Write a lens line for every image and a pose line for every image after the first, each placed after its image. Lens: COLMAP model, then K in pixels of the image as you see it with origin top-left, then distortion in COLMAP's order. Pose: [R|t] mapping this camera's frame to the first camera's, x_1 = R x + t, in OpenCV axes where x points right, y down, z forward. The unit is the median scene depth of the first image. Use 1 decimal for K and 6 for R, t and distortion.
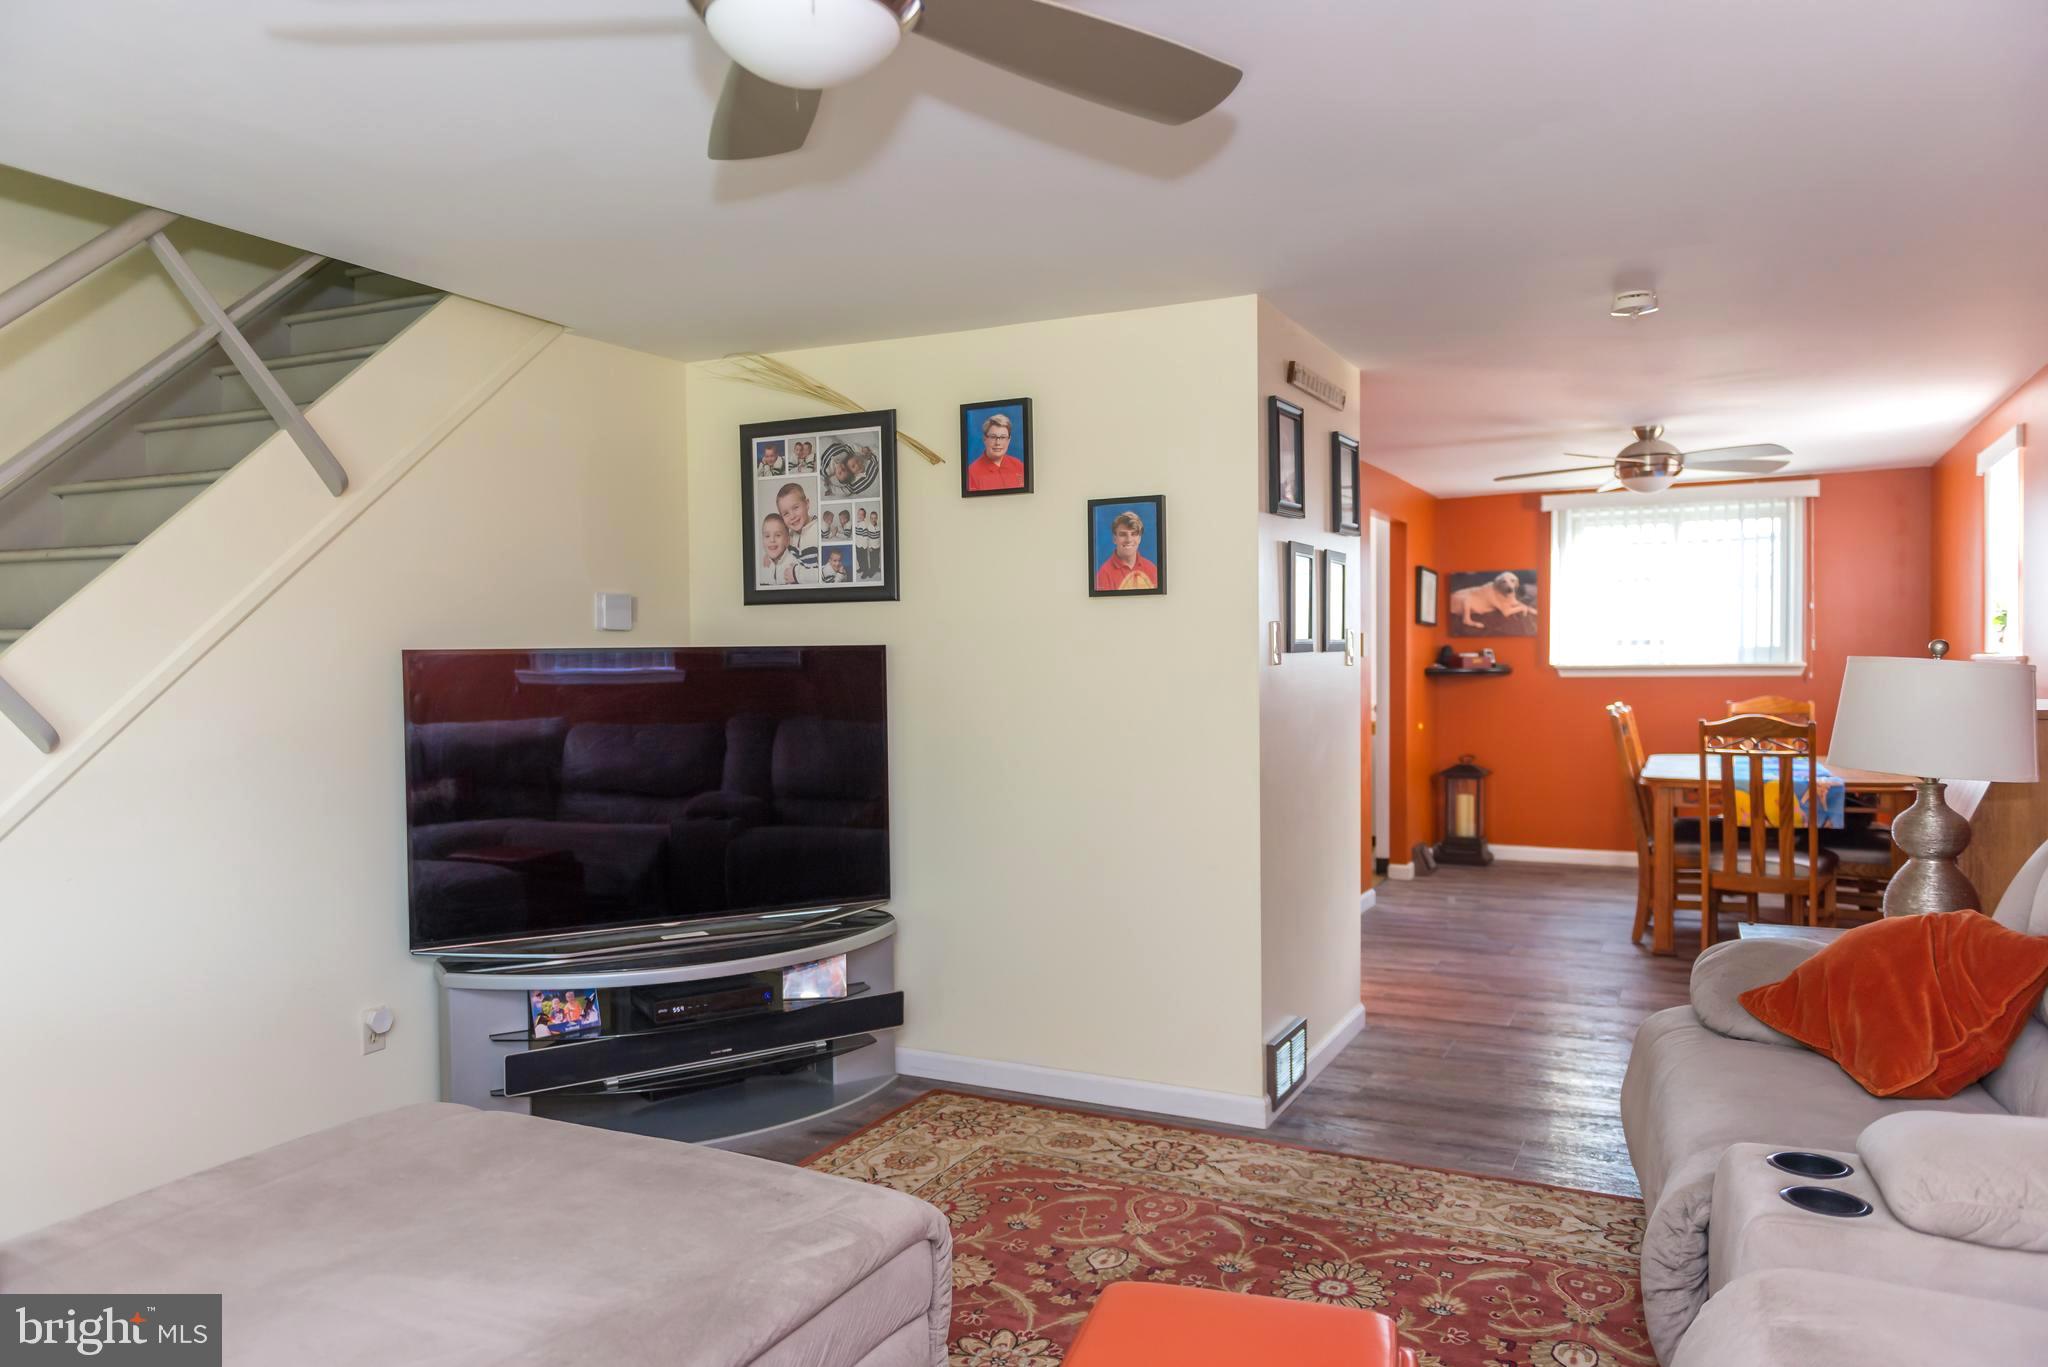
lens RADIAL K [[1348.8, 0, 1013.3], [0, 1348.8, 694.7], [0, 0, 1]] dist [0.000374, 0.000889]
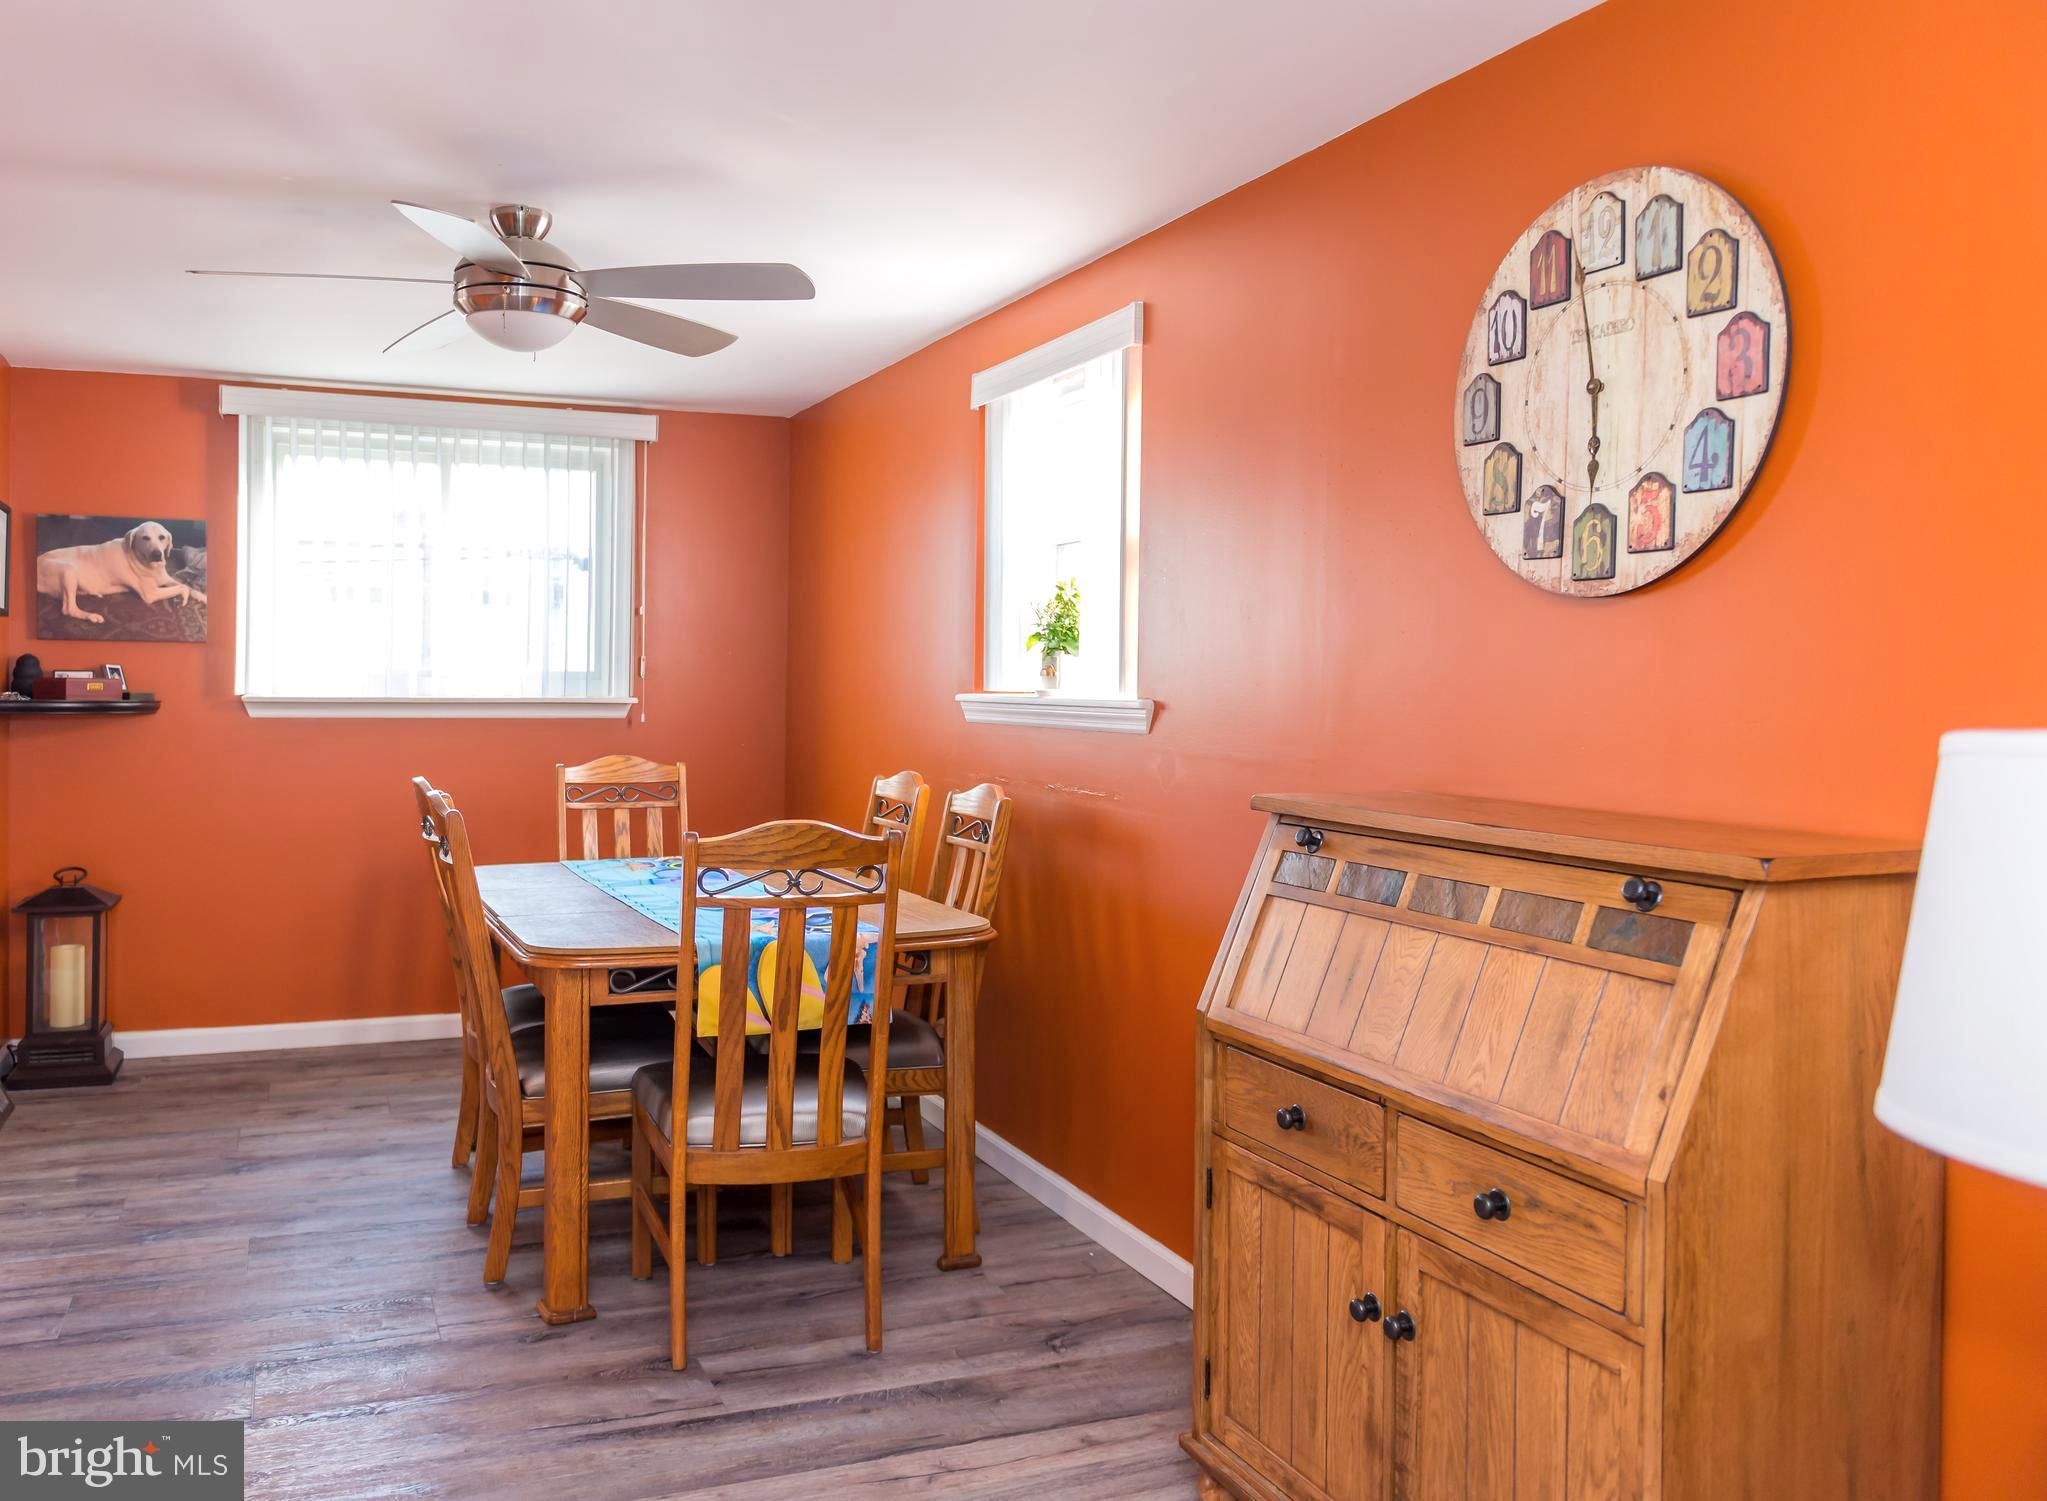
lens RADIAL K [[1640.8, 0, 945.2], [0, 1640.8, 729.7], [0, 0, 1]] dist [0.014221, 0.007373]
pose [[0.666141, -0.001229, 0.745825, 0.203001], [-0.000685, 0.999997, 0.002259, -0.022488], [-0.745825, -0.002016, 0.666138, 0.756960]]
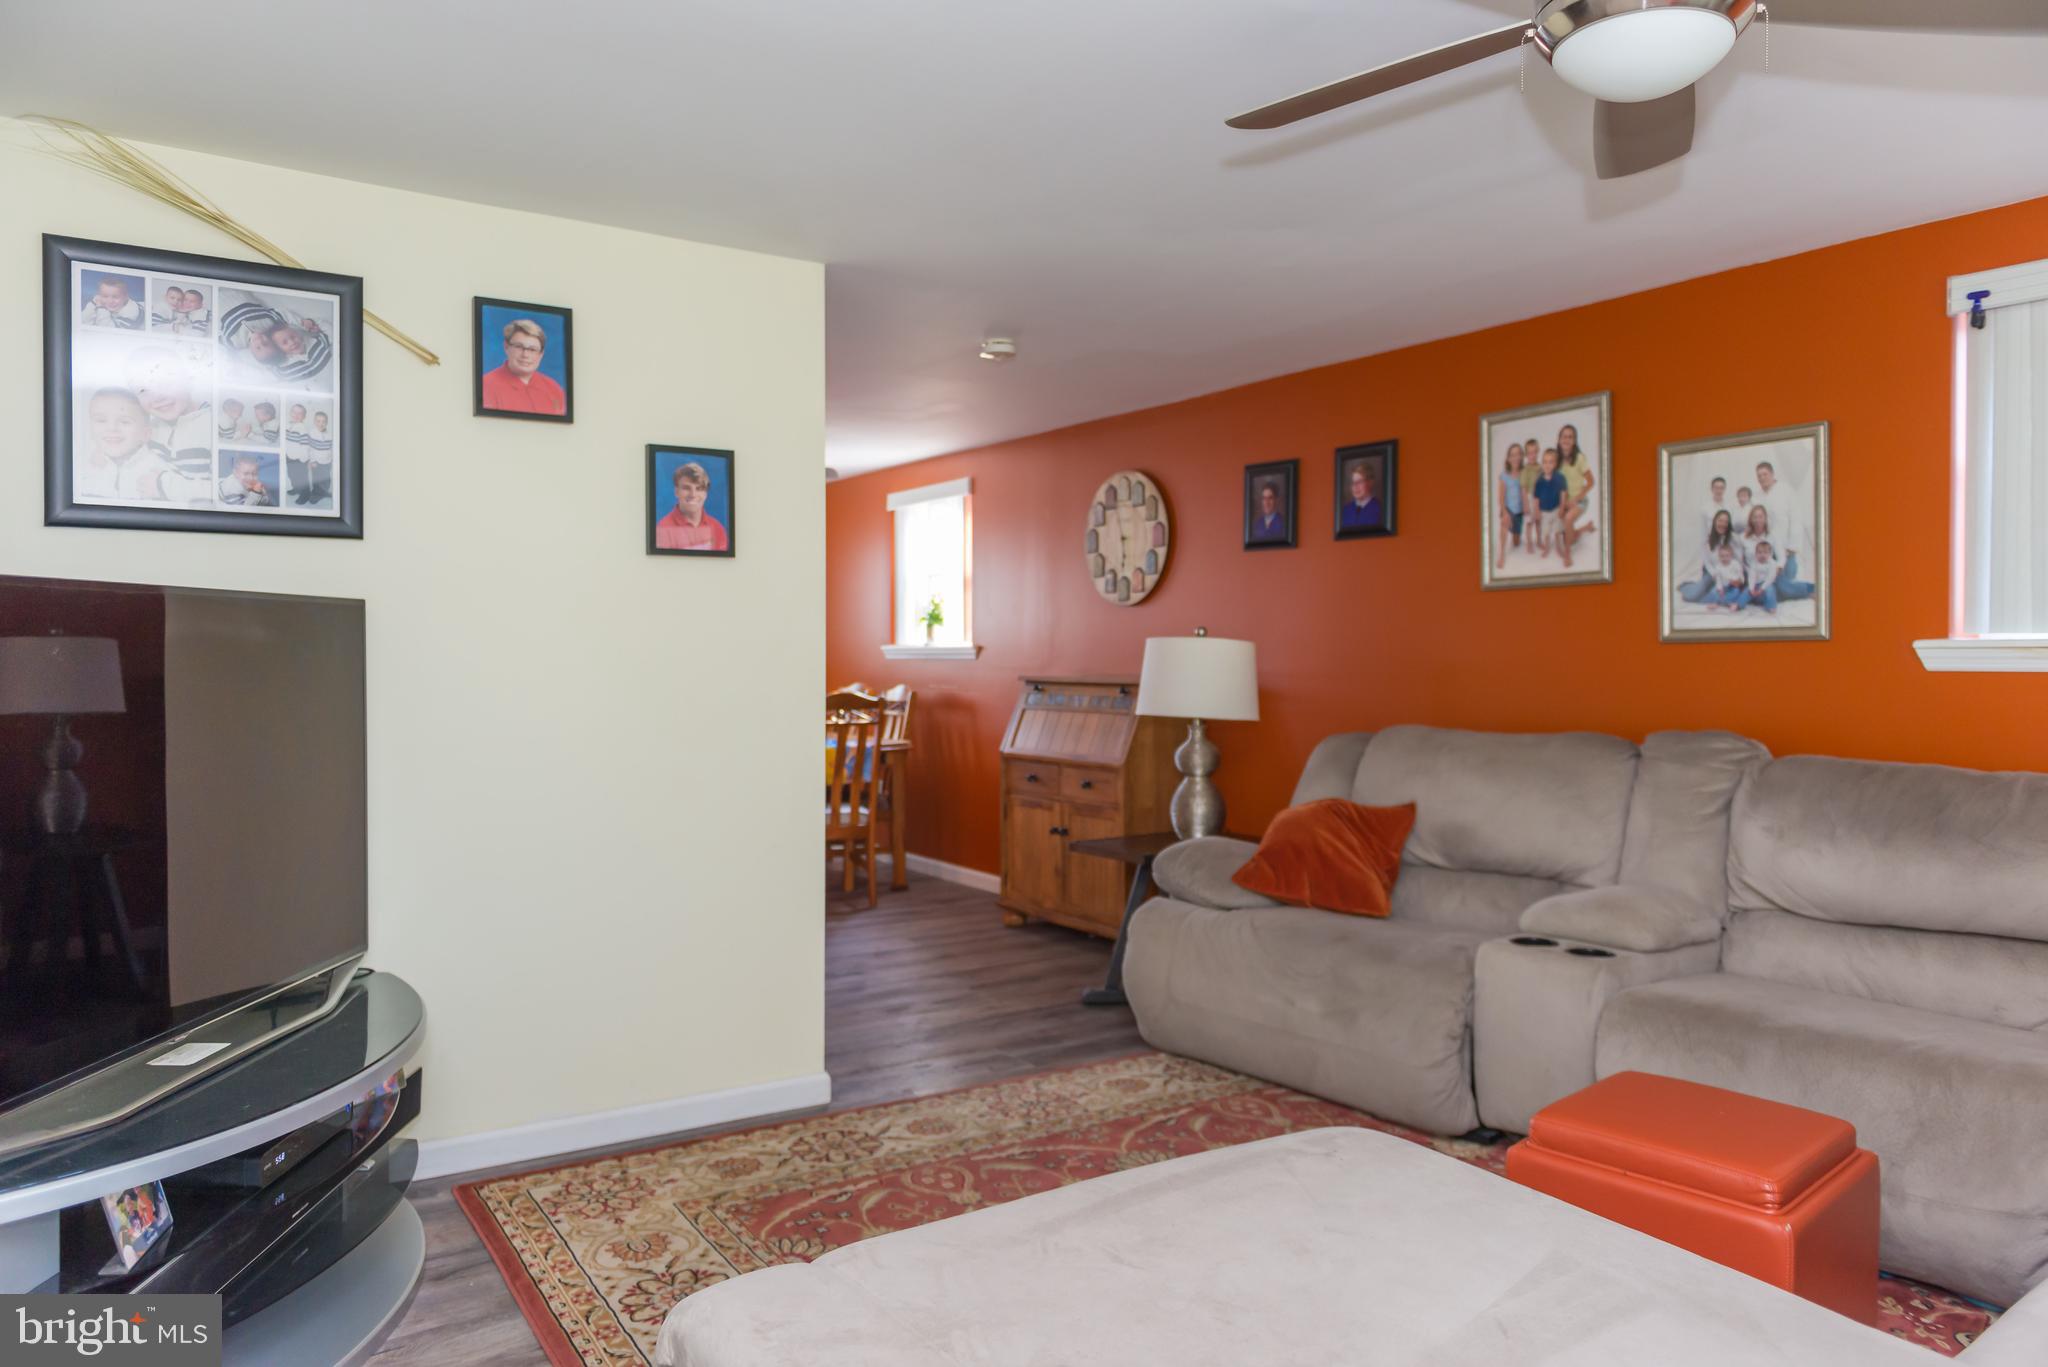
lens RADIAL K [[1348.8, 0, 1033.9], [0, 1348.8, 664.9], [0, 0, 1]] dist [0.000374, 0.000889]
pose [[0.518398, 0.002933, 0.855134, -0.508146], [0.016138, 0.999782, -0.013212, 0.013259], [-0.854987, 0.020650, 0.518238, 0.304406]]
